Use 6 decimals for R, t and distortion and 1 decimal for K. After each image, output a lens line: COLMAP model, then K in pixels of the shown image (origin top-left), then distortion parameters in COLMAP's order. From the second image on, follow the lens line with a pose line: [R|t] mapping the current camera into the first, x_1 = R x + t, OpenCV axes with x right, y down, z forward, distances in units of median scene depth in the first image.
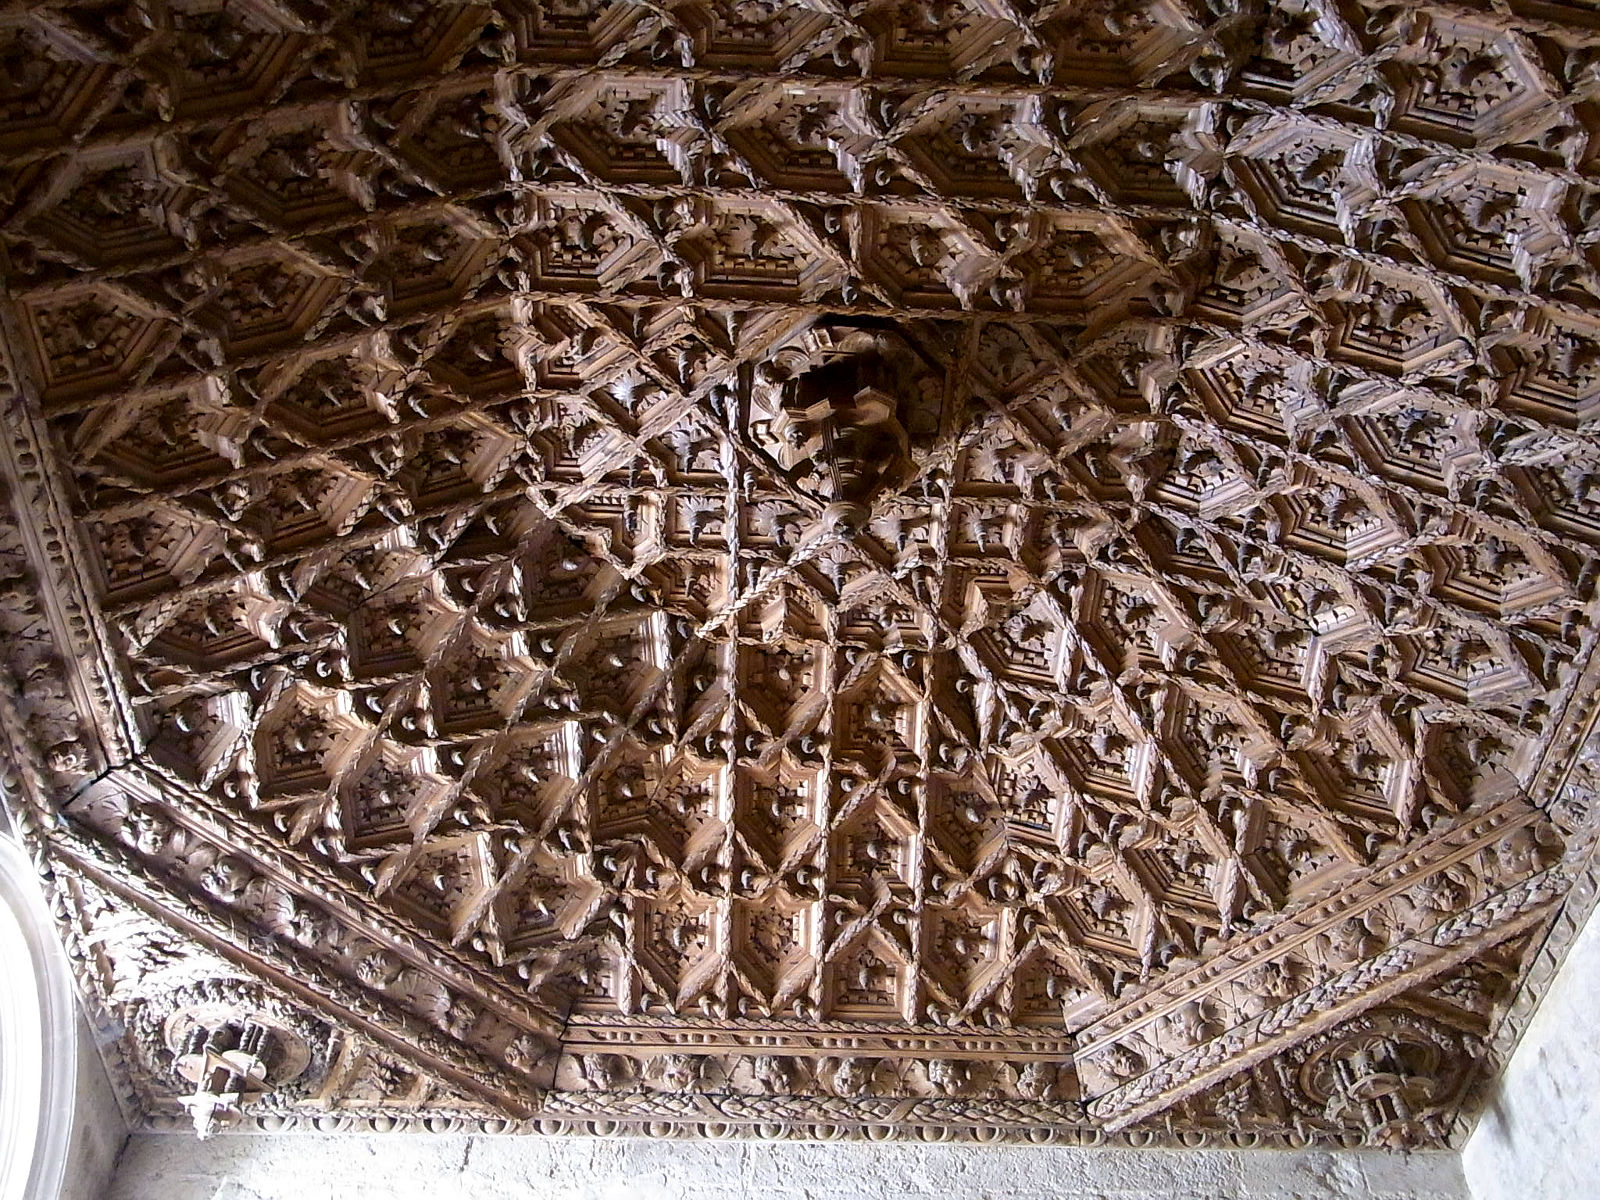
lens RADIAL K [[1565.8, 0, 782.7], [0, 1565.8, 605.8], [0, 0, 1]] dist [-0.120460, 0.152967]
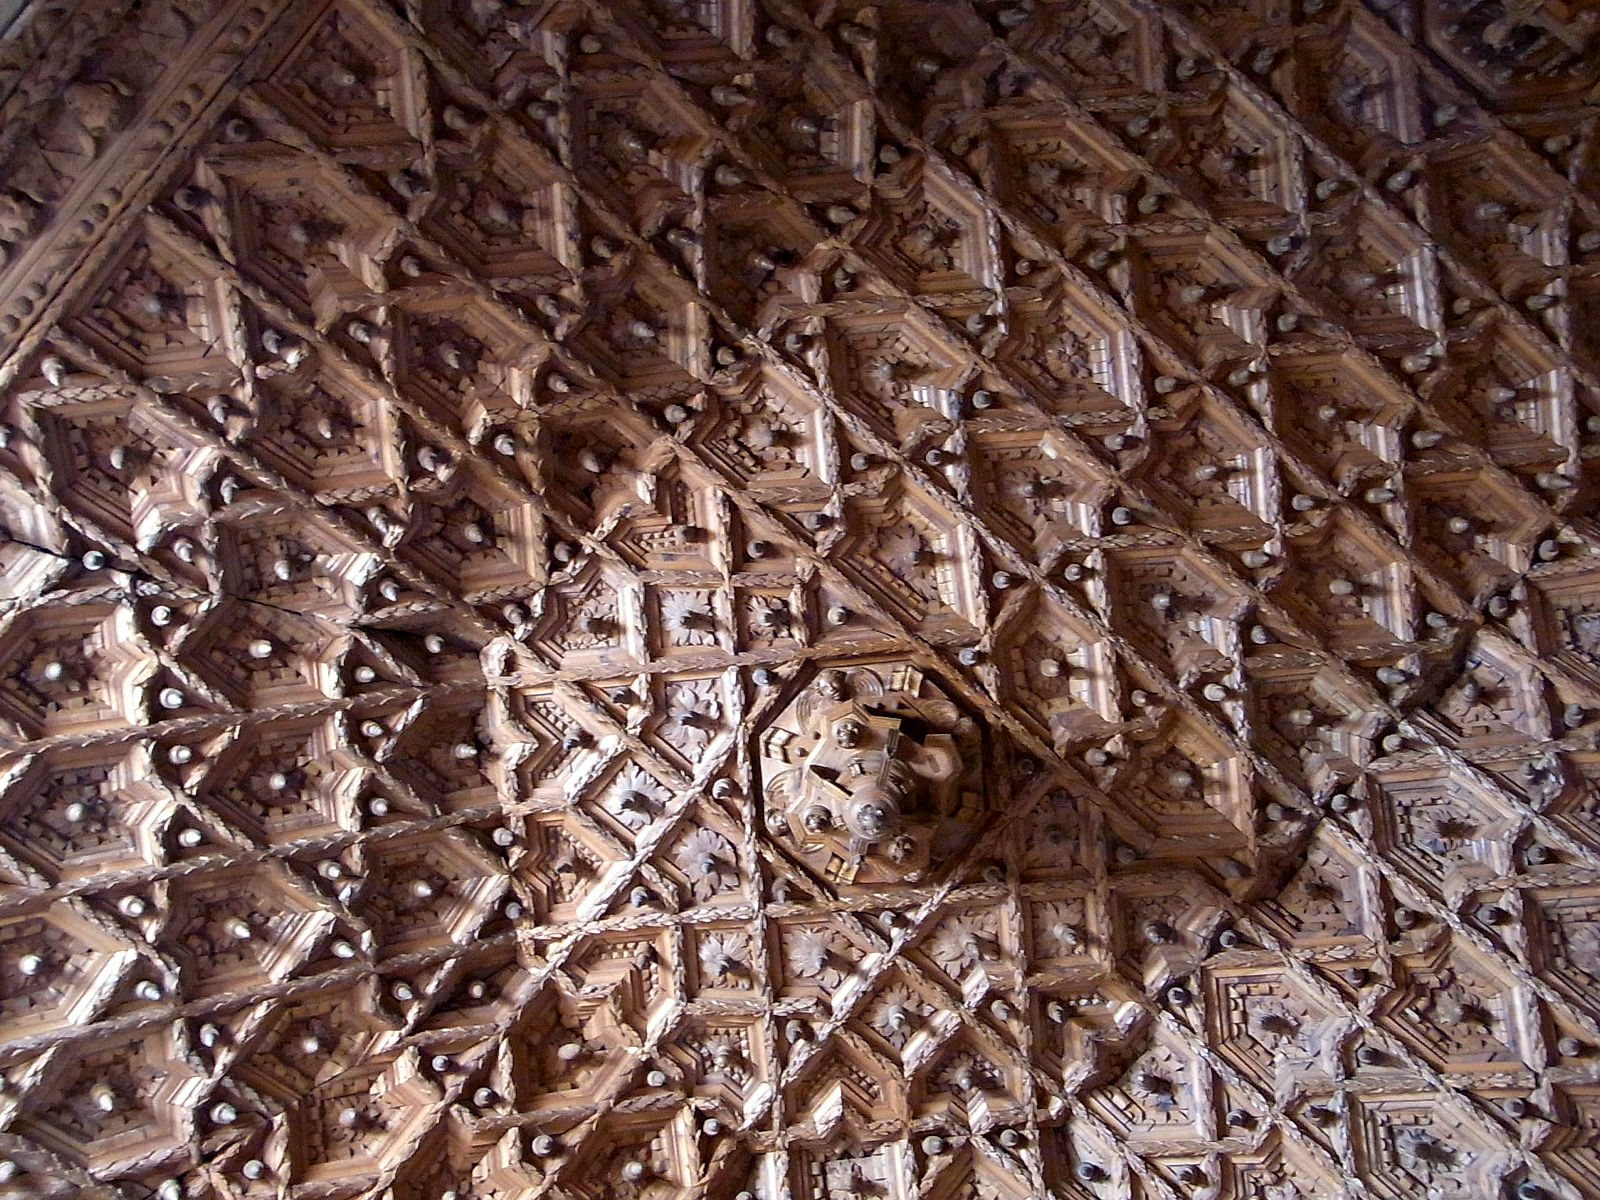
lens RADIAL K [[1565.8, 0, 782.7], [0, 1565.8, 605.8], [0, 0, 1]] dist [-0.120460, 0.152967]
pose [[0.791353, 0.610911, 0.023401, -0.072741], [-0.482067, 0.647080, -0.590676, 0.326900], [-0.375993, 0.456152, 0.806569, 0.264045]]
